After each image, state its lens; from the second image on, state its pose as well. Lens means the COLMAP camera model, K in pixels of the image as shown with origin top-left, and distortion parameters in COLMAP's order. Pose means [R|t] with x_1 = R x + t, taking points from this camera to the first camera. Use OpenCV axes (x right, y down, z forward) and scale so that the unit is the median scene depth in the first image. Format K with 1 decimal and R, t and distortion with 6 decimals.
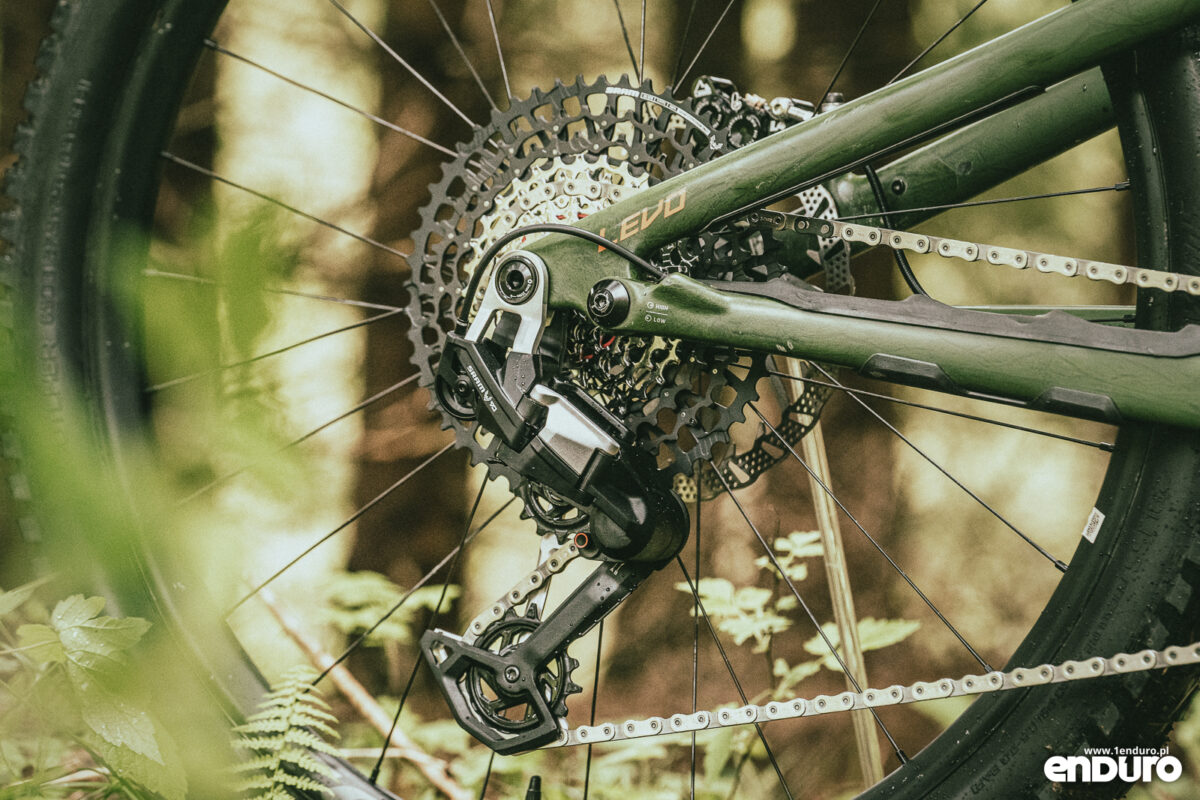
lens RADIAL K [[5530.2, 0, 600.0], [0, 5530.2, 400.0], [0, 0, 1]] dist [0.060856, 2.341434]
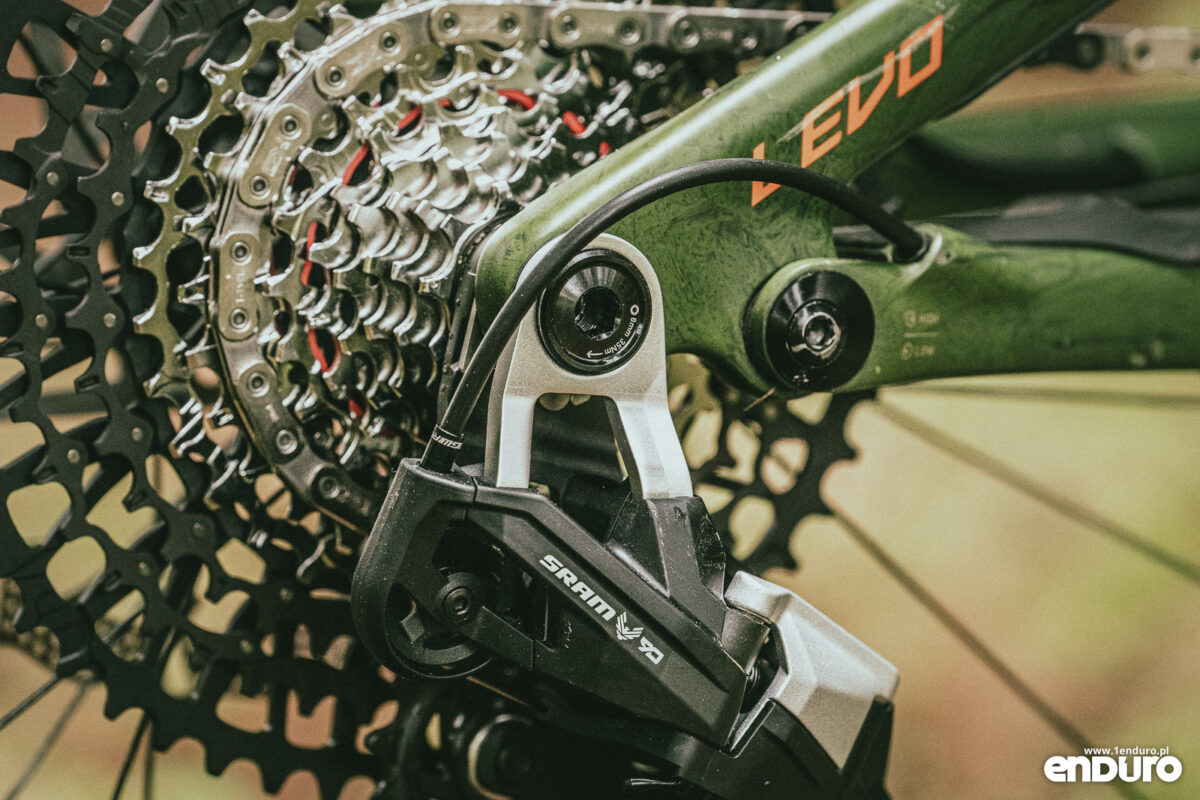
lens RADIAL K [[6456.5, 0, 600.0], [0, 6456.5, 400.0], [0, 0, 1]] dist [0.134224, -5.436727]
pose [[0.562321, -0.219692, 0.797202, -0.371618], [0.044748, 0.970734, 0.235950, -0.120703], [-0.825708, -0.097006, 0.555695, 0.739600]]
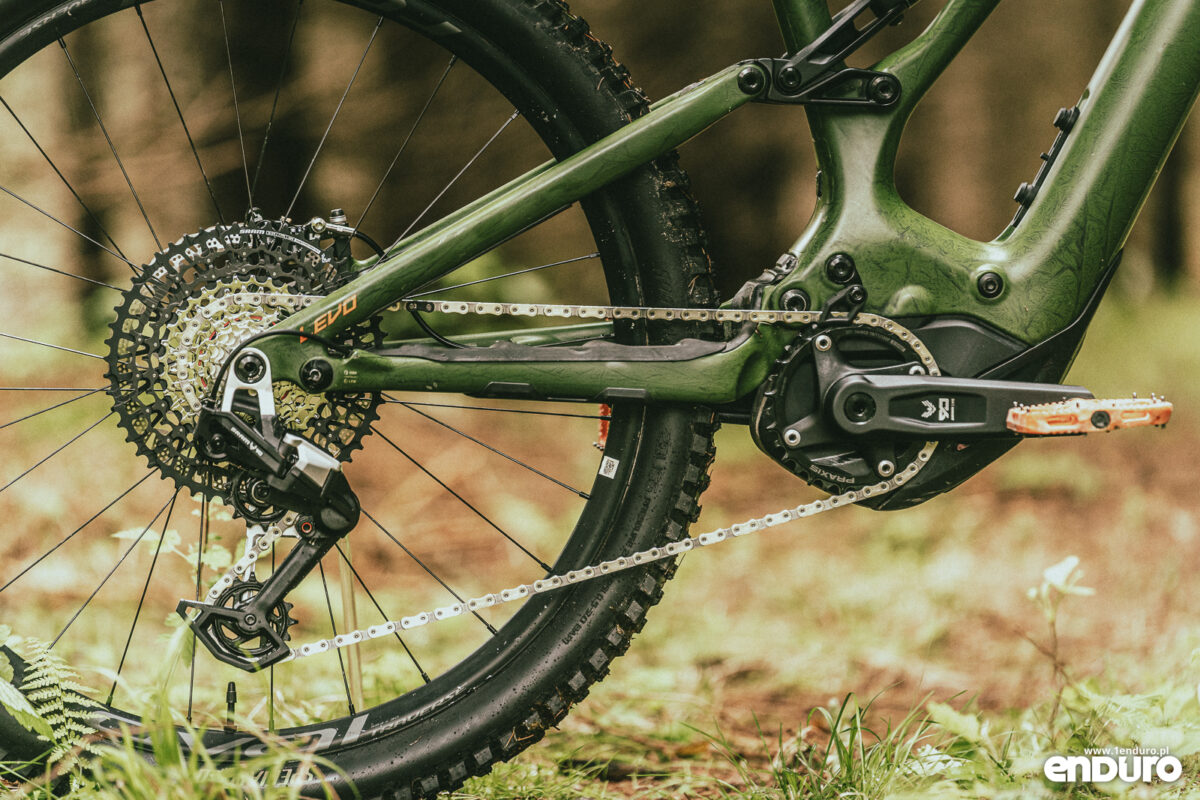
lens RADIAL K [[6456.5, 0, 600.0], [0, 6456.5, 400.0], [0, 0, 1]] dist [0.134224, -5.436727]
pose [[0.824575, -0.155669, 0.543914, -0.903440], [0.112525, 0.987318, 0.111984, -0.200883], [-0.554449, -0.031135, 0.831635, -0.542989]]
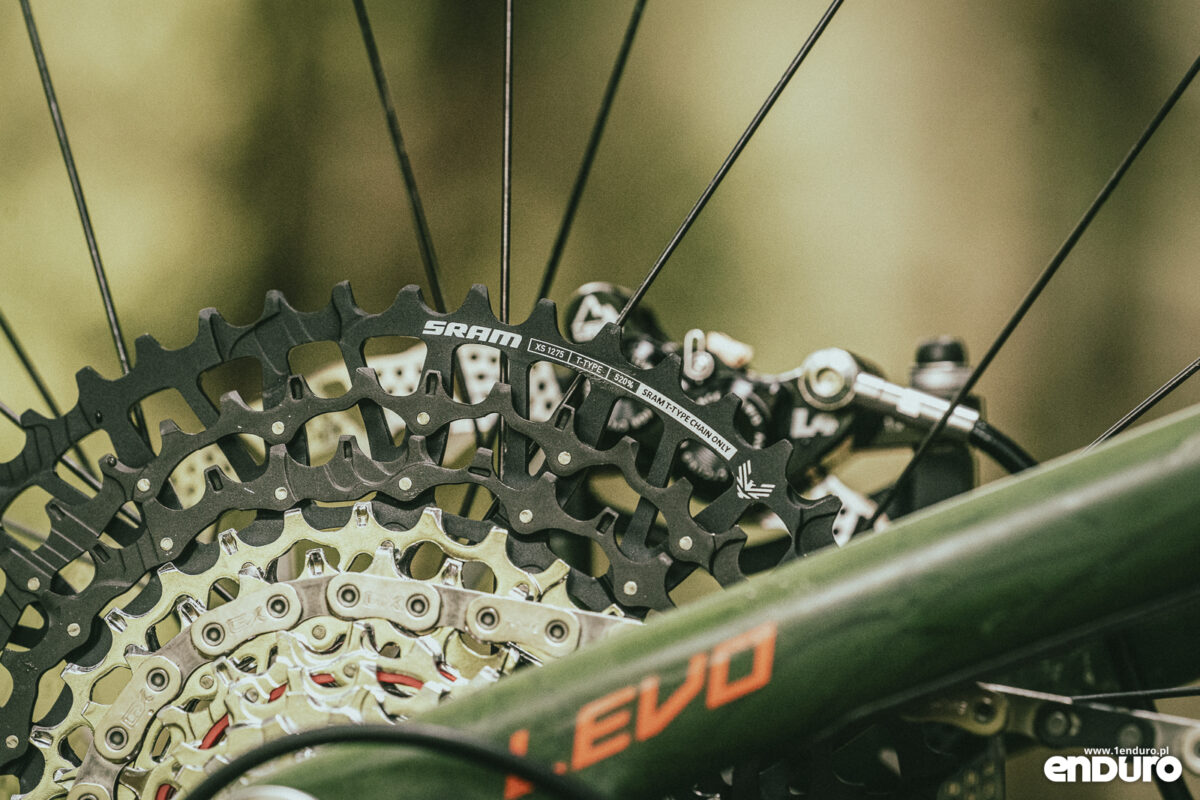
lens RADIAL K [[6456.5, 0, 600.0], [0, 6456.5, 400.0], [0, 0, 1]] dist [0.134224, -5.436727]
pose [[0.962413, 0.012916, 0.271281, -0.105136], [-0.008753, 0.999825, -0.016549, -0.044762], [-0.271447, 0.013553, 0.962358, 0.591709]]
